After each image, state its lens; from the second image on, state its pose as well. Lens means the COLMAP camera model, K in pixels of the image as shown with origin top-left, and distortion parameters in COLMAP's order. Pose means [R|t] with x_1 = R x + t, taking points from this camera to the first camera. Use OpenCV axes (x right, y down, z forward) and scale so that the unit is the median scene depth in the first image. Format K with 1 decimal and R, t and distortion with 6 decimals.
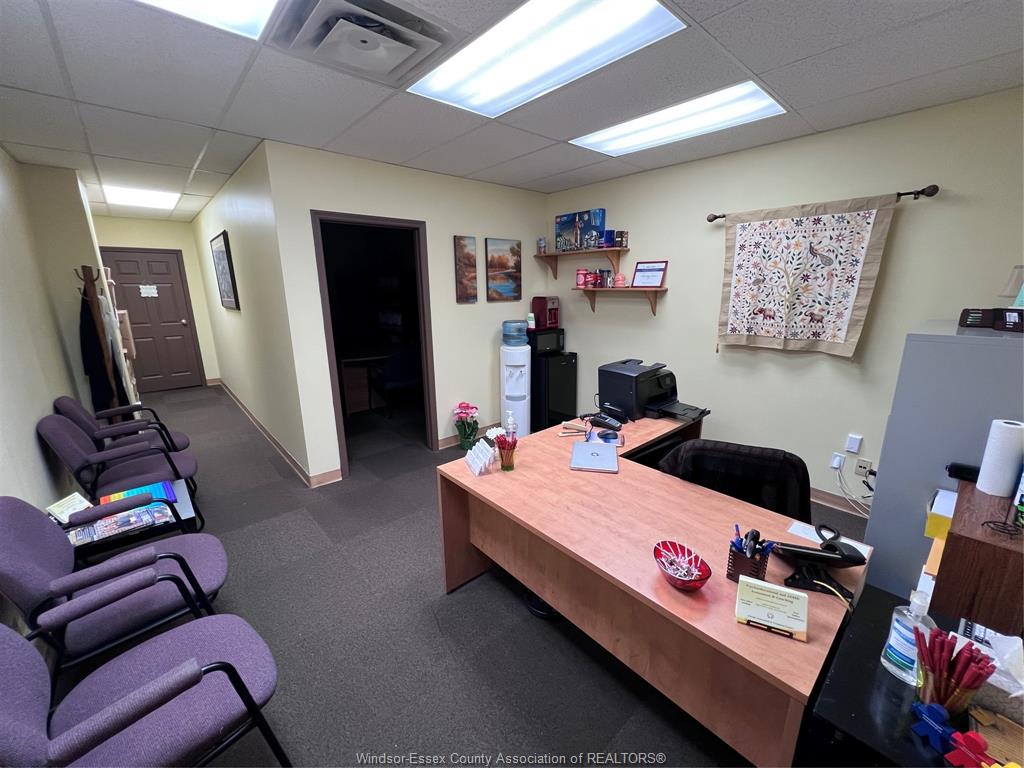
lens RADIAL K [[411.3, 0, 514.4], [0, 411.3, 387.4], [0, 0, 1]] dist [-0.002682, 0.000150]
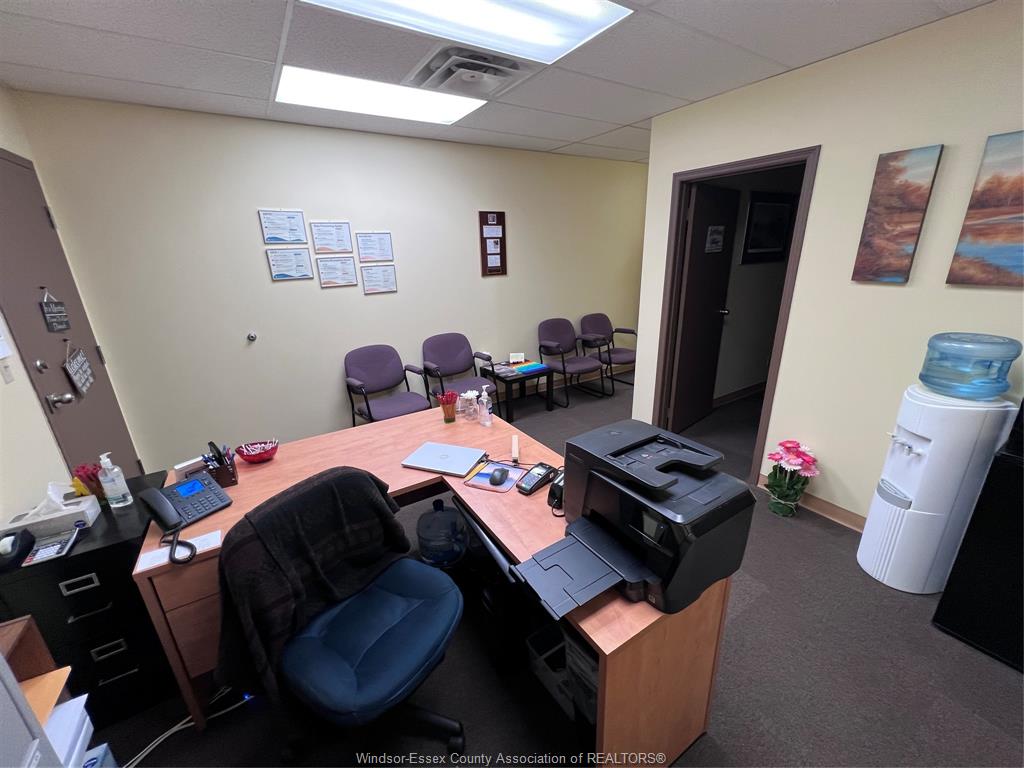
lens RADIAL K [[411.3, 0, 516.6], [0, 411.3, 387.5], [0, 0, 1]] dist [-0.002682, 0.000150]
pose [[-0.167418, 0.328694, -0.929479, 0.630330], [-0.209515, 0.909388, 0.359328, -0.219402], [0.963366, 0.254898, -0.083381, 0.784598]]
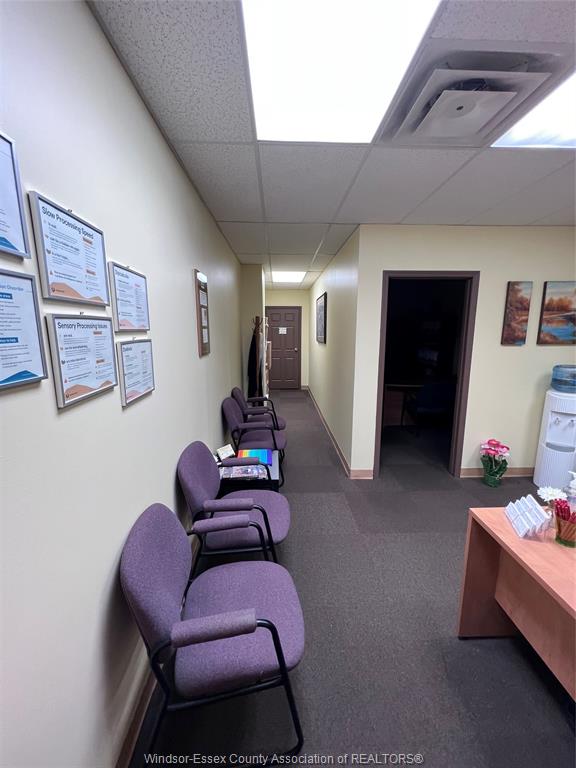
lens RADIAL K [[308.5, 0, 289.0], [0, 308.5, 384.0], [0, 0, 1]] dist [-0.002682, 0.000150]
pose [[0.765217, 0.118127, -0.632842, -0.055040], [-0.159459, 0.987168, -0.008547, -0.016595], [0.623712, 0.107453, 0.774234, 0.079454]]
